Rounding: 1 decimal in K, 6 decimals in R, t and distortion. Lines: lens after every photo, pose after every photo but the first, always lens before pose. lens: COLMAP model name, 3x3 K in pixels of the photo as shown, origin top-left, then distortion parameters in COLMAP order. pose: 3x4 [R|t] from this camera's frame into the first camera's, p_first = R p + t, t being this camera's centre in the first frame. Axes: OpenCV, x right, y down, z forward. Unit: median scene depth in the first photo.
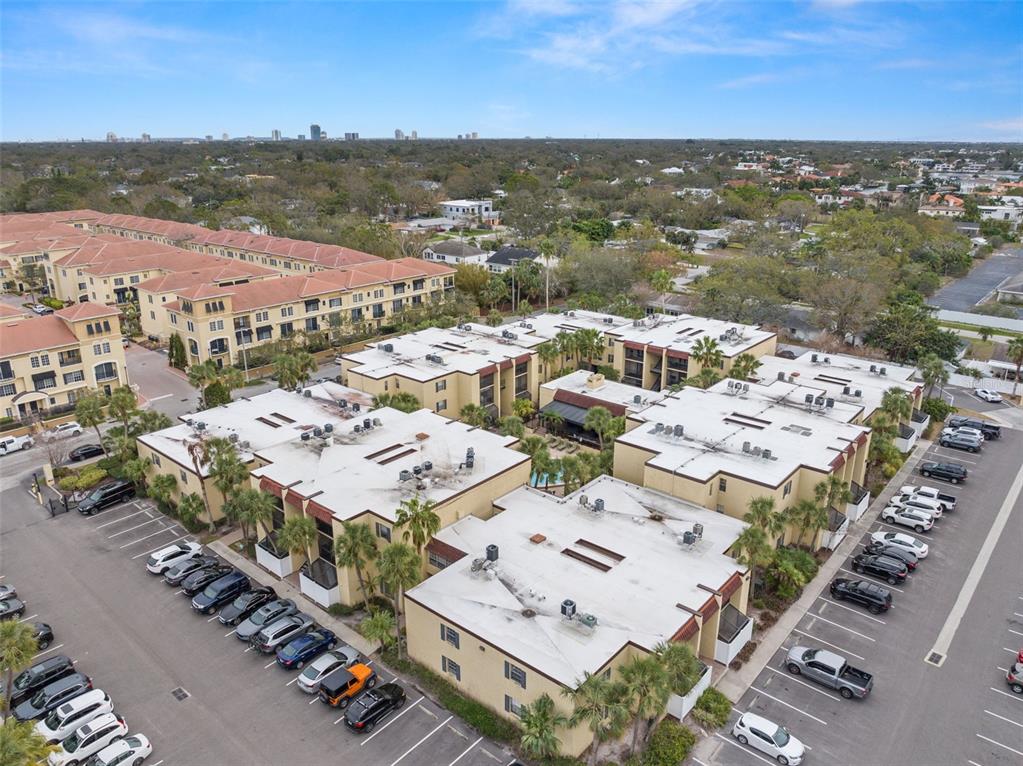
lens RADIAL K [[733.6, 0, 510.2], [0, 733.6, 380.3], [0, 0, 1]] dist [-0.031971, 0.001332]
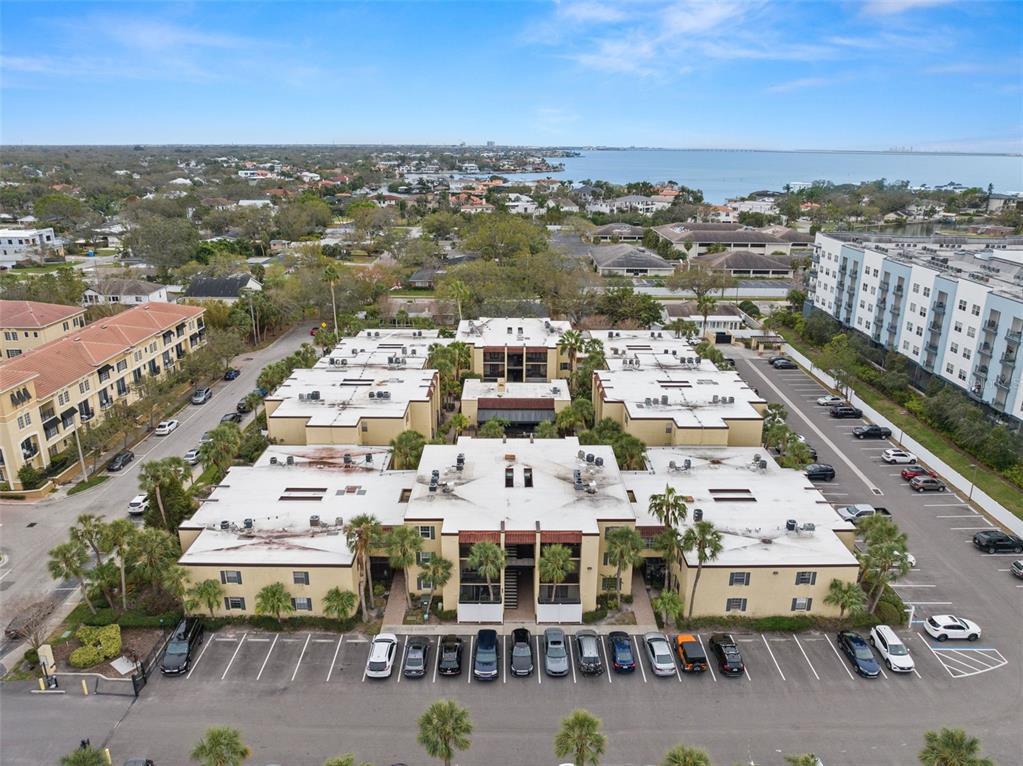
lens RADIAL K [[733.6, 0, 509.3], [0, 733.6, 379.1], [0, 0, 1]] dist [-0.031971, 0.001332]
pose [[0.753628, -0.195742, 0.627479, -0.584726], [0.199429, 0.977722, 0.065479, -0.079530], [-0.626317, 0.075791, 0.775875, 0.127427]]
